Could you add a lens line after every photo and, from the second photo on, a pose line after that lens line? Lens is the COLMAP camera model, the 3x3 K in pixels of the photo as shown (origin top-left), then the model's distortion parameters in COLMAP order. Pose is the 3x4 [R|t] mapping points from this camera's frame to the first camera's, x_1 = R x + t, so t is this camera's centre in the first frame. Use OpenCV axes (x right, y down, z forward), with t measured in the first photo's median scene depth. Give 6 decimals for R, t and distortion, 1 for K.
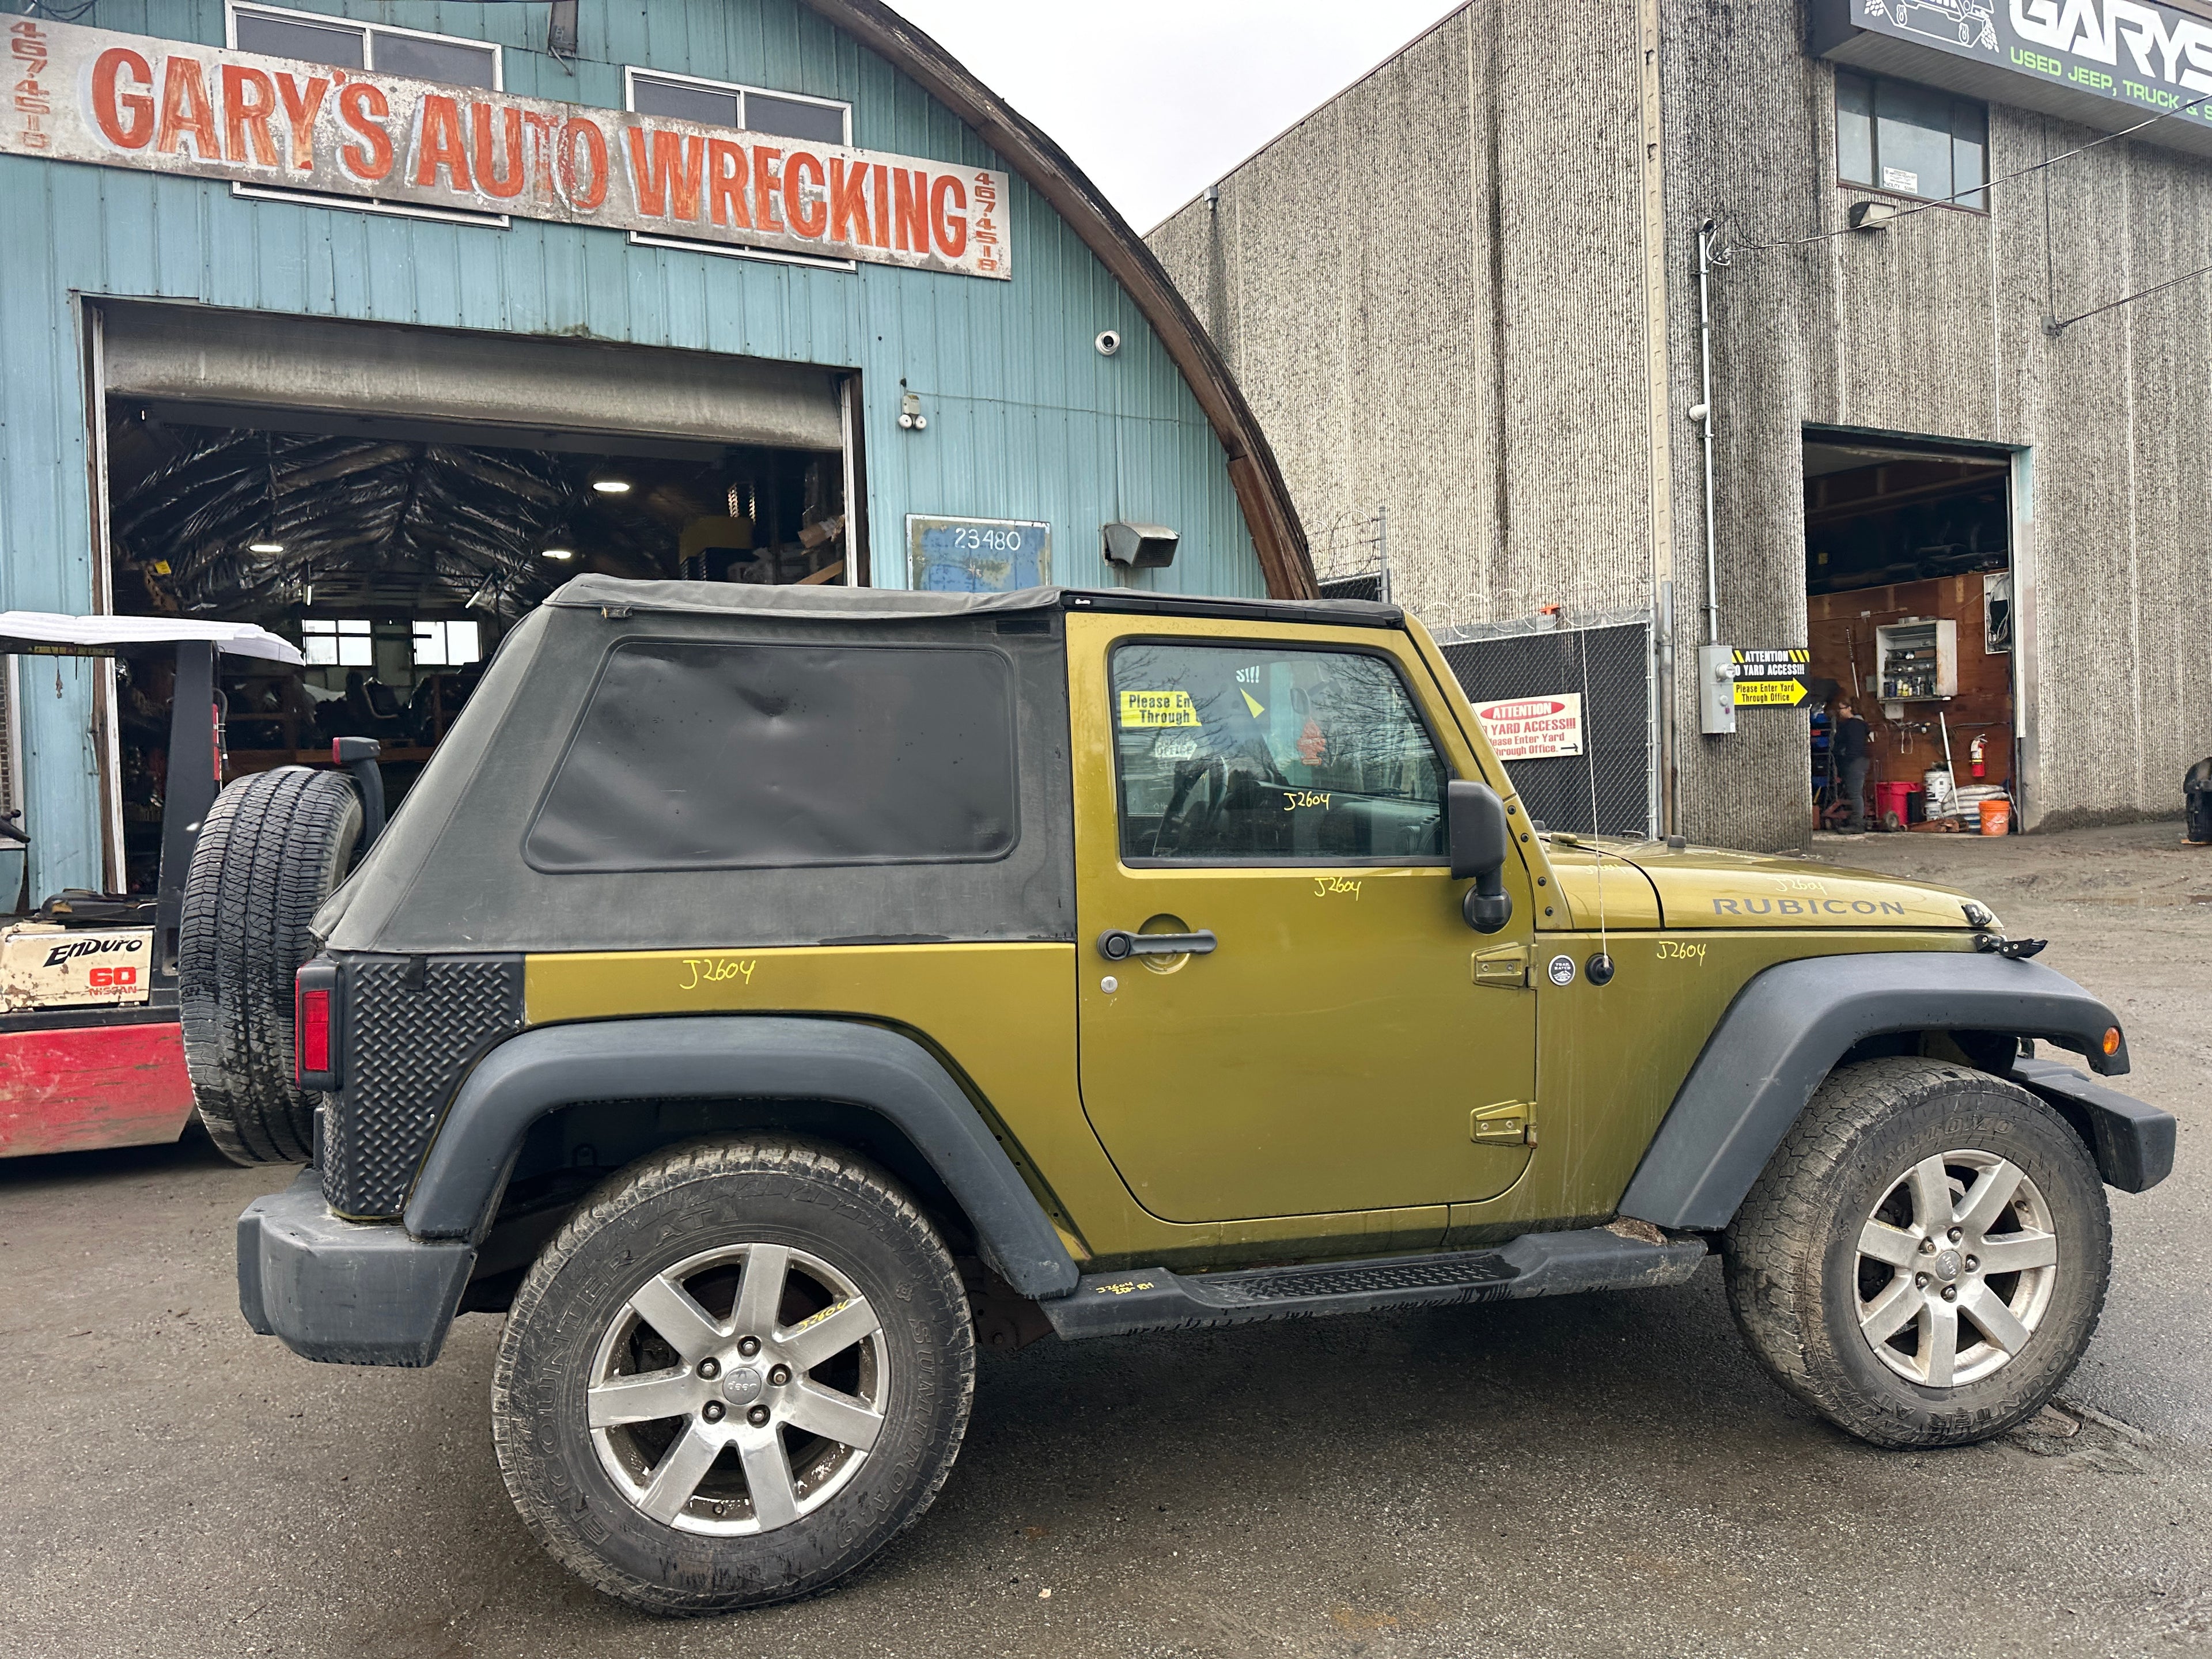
lens RADIAL K [[1553.8, 0, 1121.6], [0, 1553.8, 839.4], [0, 0, 1]] dist [0.047256, -0.055209]
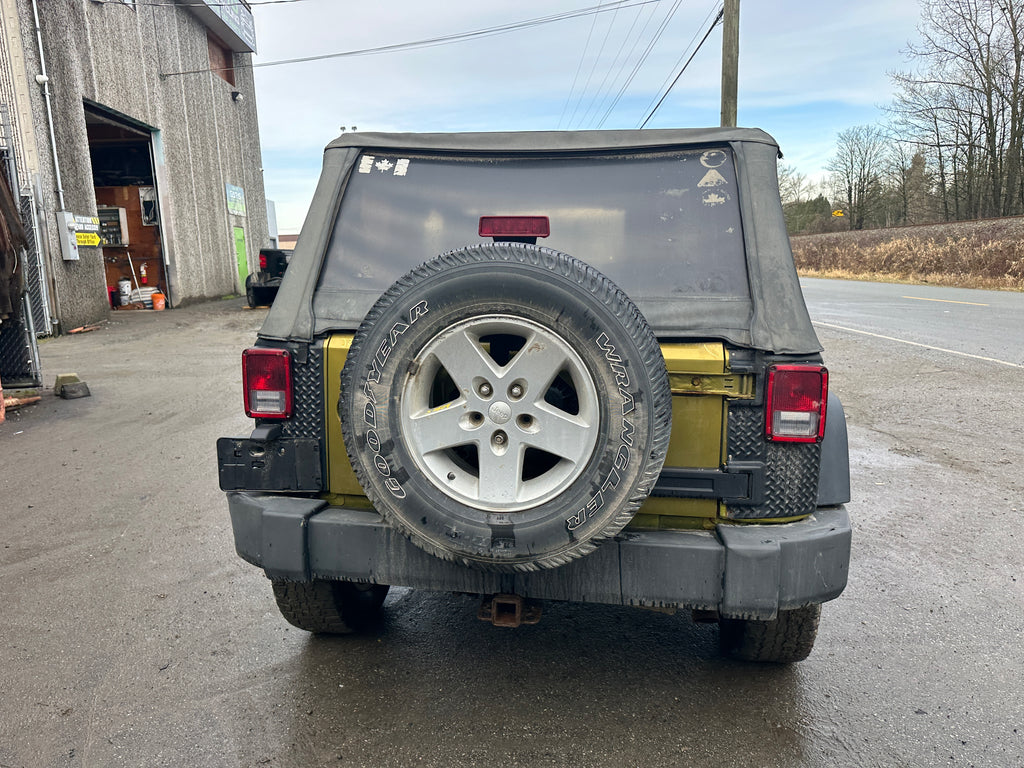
lens RADIAL K [[719.3, 0, 505.4], [0, 719.3, 384.0], [0, 0, 1]] dist [0.047256, -0.055209]
pose [[0.398803, -0.140910, 0.906146, -0.399808], [0.057994, 0.990022, 0.128429, -0.004180], [-0.915201, 0.001333, 0.402996, 0.312265]]
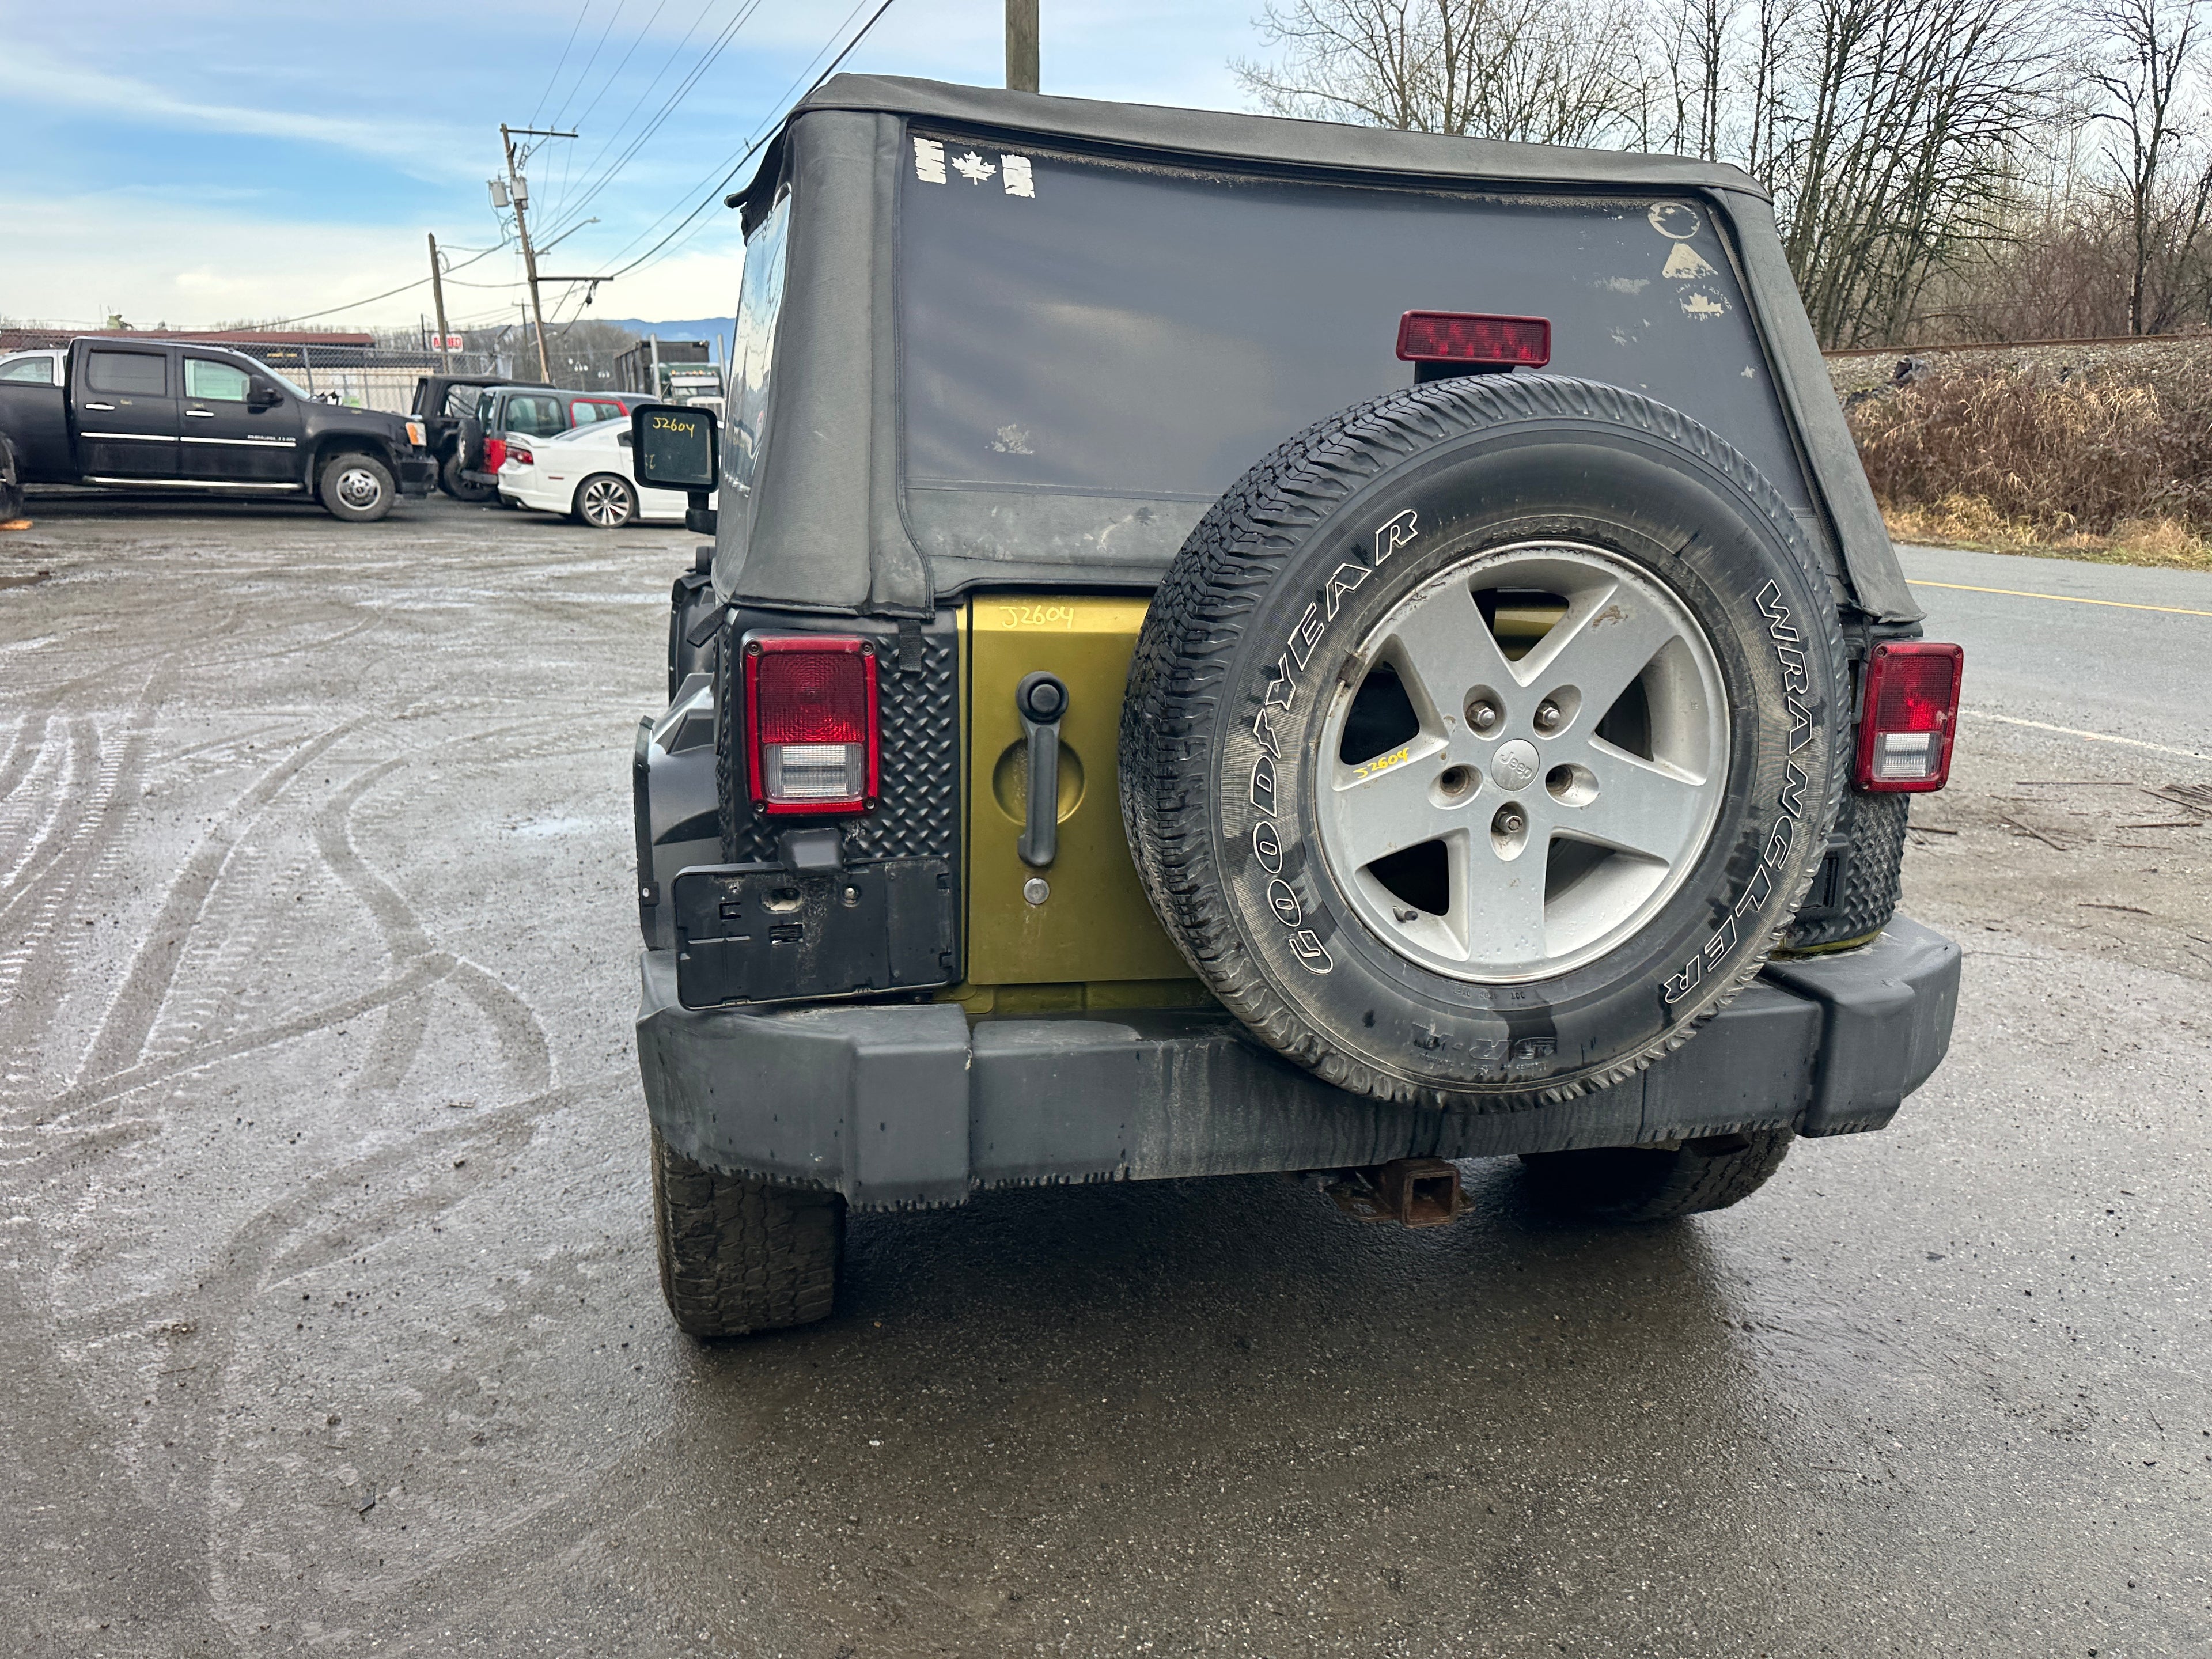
lens RADIAL K [[1553.8, 0, 1091.1], [0, 1553.8, 835.7], [0, 0, 1]] dist [0.047256, -0.055209]
pose [[0.001371, -0.231945, 0.972728, -0.412515], [0.039170, 0.971995, 0.231715, -0.009409], [-0.999232, 0.037784, 0.010418, 0.446816]]
